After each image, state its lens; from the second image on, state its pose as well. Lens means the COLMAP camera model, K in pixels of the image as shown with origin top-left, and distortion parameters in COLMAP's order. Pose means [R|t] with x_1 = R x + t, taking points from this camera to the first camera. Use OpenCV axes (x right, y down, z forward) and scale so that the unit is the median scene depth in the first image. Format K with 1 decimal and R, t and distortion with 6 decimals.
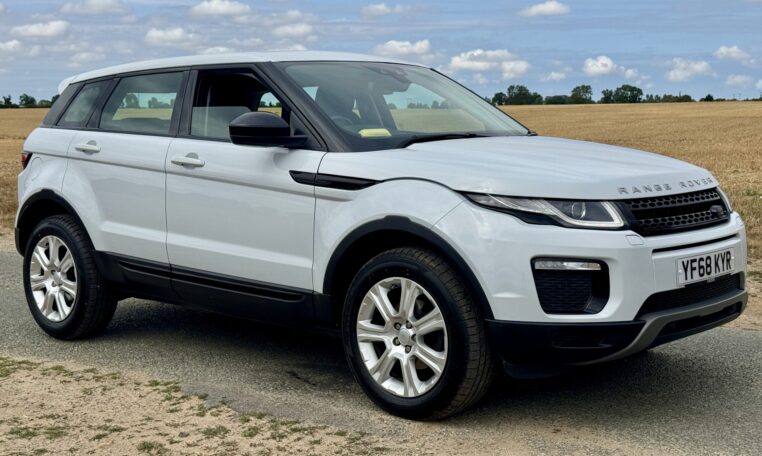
lens RADIAL K [[1060.5, 0, 385.3], [0, 1060.5, 228.7], [0, 0, 1]] dist [0.130934, -0.013092]
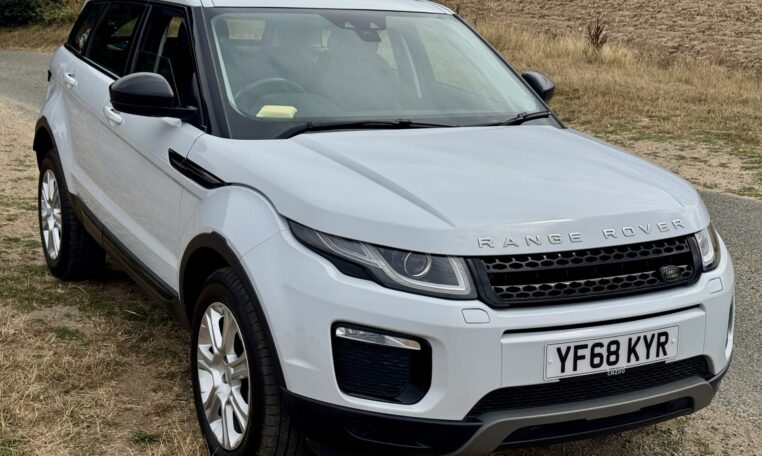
lens RADIAL K [[1060.5, 0, 385.3], [0, 1060.5, 228.7], [0, 0, 1]] dist [0.130934, -0.013092]
pose [[0.946746, 0.131170, -0.294052, 0.359418], [-0.094262, 0.986157, 0.136412, -0.135056], [0.307875, -0.101429, 0.946005, 0.271242]]
